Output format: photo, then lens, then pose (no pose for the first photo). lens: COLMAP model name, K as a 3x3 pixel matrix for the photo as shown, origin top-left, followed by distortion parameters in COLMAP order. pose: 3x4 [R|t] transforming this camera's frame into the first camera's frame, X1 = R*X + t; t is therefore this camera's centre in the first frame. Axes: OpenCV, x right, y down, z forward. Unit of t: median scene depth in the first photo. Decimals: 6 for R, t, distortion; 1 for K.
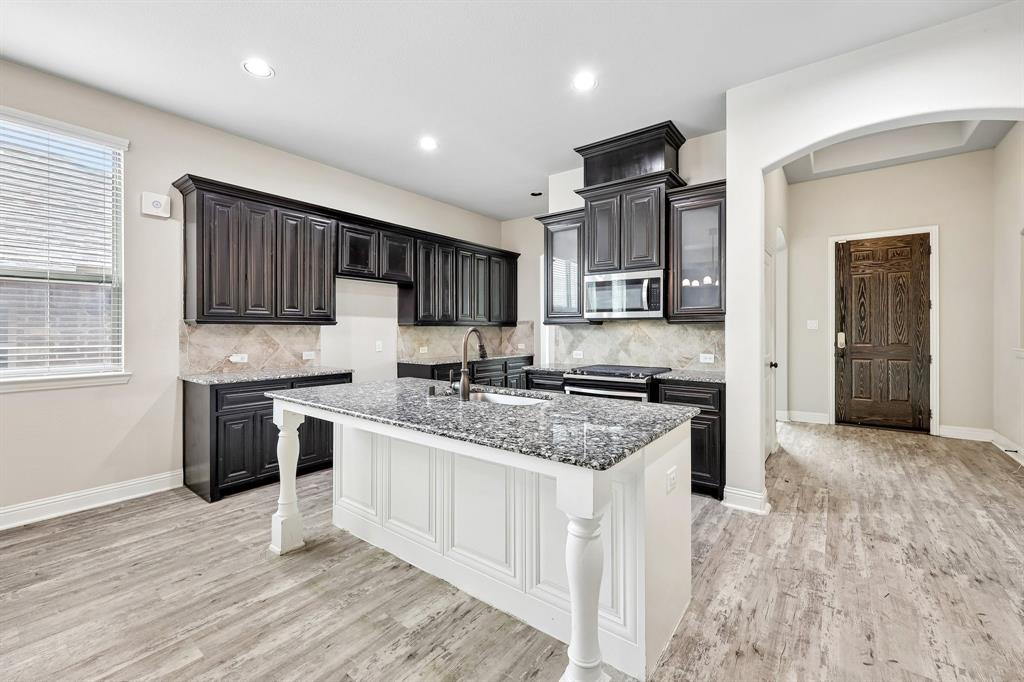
lens RADIAL K [[419.7, 0, 513.2], [0, 419.7, 331.8], [0, 0, 1]] dist [-0.000398, 0.000625]
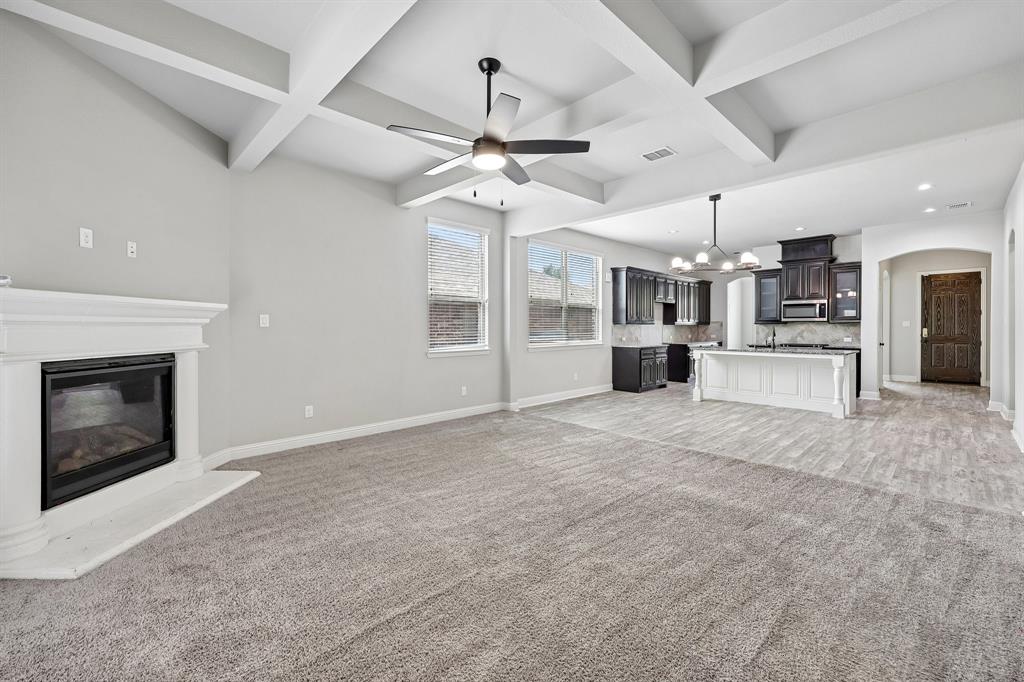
lens RADIAL K [[419.7, 0, 514.1], [0, 419.7, 331.0], [0, 0, 1]] dist [-0.000398, 0.000625]
pose [[0.988619, 0.000663, -0.150438, -0.818191], [0.000300, 0.999980, 0.006379, 0.003196], [0.150439, -0.006352, 0.988599, -1.252075]]
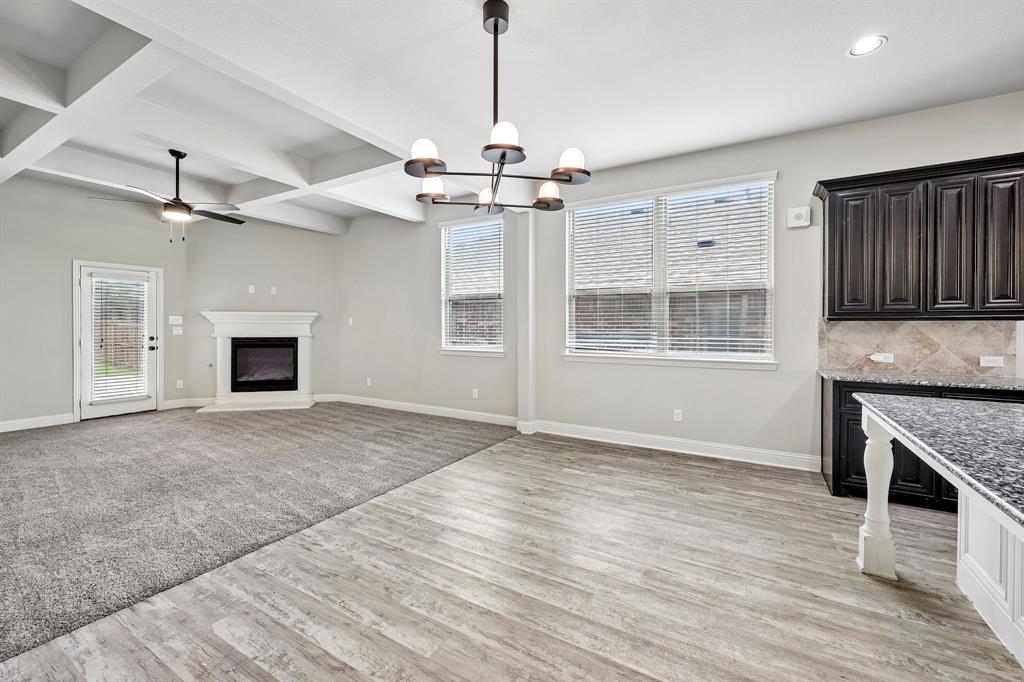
lens RADIAL K [[419.7, 0, 515.3], [0, 419.7, 330.8], [0, 0, 1]] dist [-0.000398, 0.000625]
pose [[0.124222, 0.010379, -0.992200, 0.146590], [-0.007703, 0.999925, 0.009496, 0.001198], [0.992225, 0.006463, 0.124293, 0.075672]]
